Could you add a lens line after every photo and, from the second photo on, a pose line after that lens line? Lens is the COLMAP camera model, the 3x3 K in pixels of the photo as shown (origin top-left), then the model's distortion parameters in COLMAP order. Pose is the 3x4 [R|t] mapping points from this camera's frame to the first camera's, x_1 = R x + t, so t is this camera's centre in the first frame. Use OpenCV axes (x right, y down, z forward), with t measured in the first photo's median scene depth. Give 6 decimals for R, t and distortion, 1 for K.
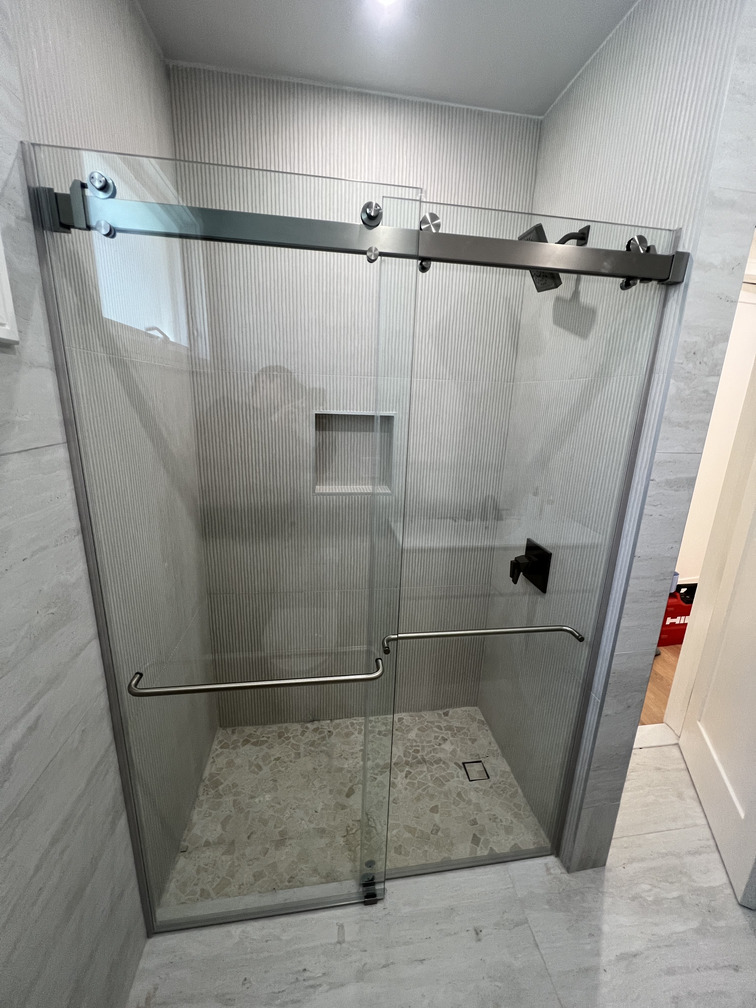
lens RADIAL K [[402.5, 0, 379.4], [0, 402.5, 500.7], [0, 0, 1]] dist [-0.001707, -0.000240]
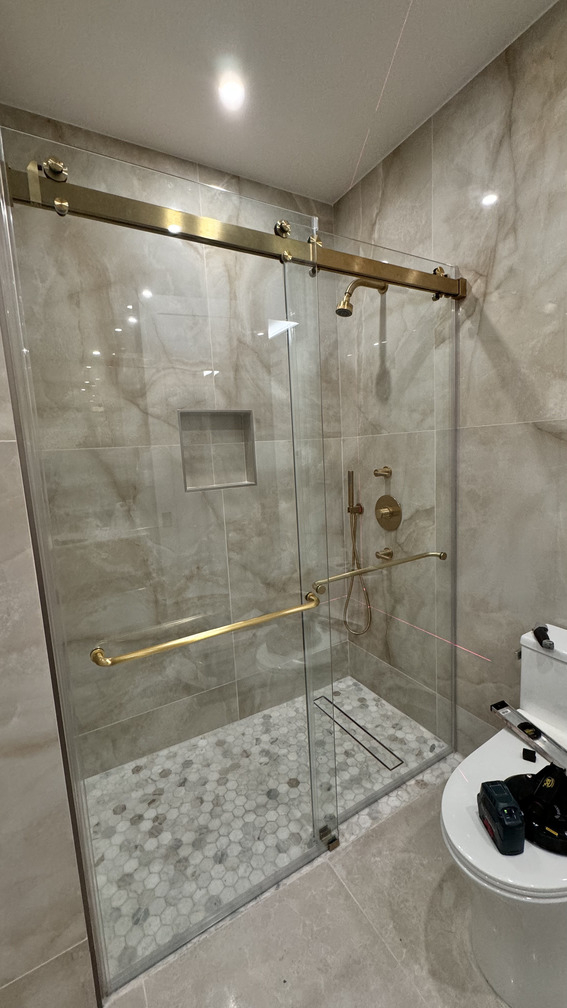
lens RADIAL K [[406.4, 0, 288.2], [0, 406.4, 501.8], [0, 0, 1]] dist [-0.001045, -0.000211]
pose [[0.925385, -0.128711, 0.356505, -0.418030], [0.167470, 0.982631, -0.079941, 0.179916], [-0.340024, 0.133680, 0.930867, -0.067231]]
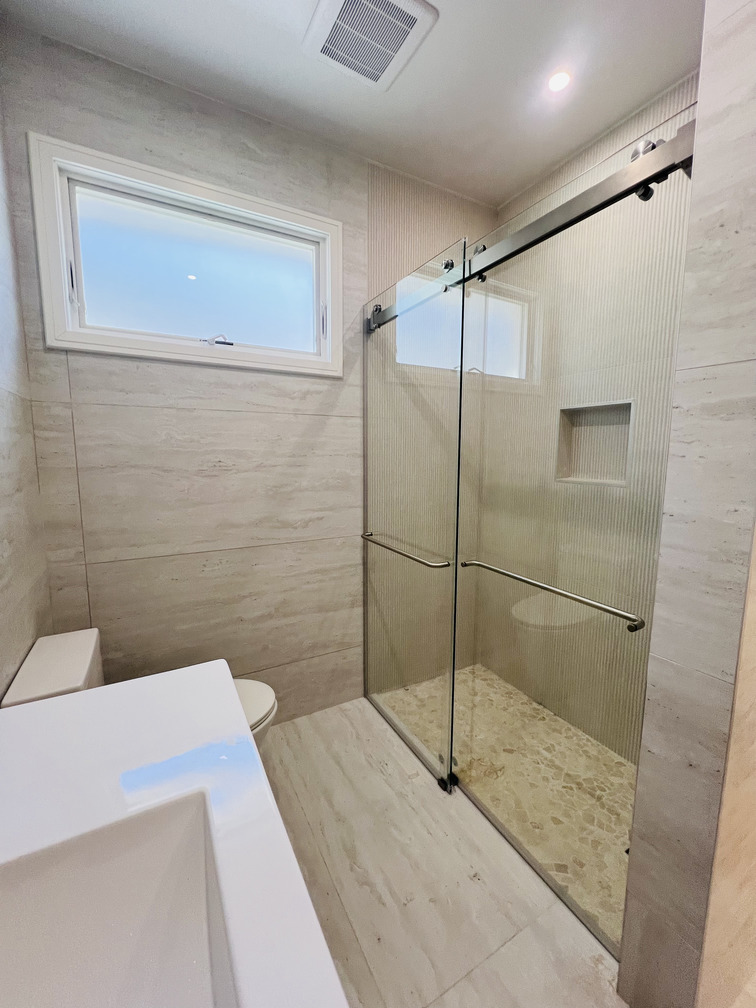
lens RADIAL K [[404.4, 0, 378.3], [0, 404.4, 501.8], [0, 0, 1]] dist [-0.000711, -0.000332]
pose [[0.352317, 0.085557, -0.931962, 1.098275], [-0.225724, 0.974183, 0.004101, 0.224486], [0.908252, 0.208921, 0.362534, 0.226464]]
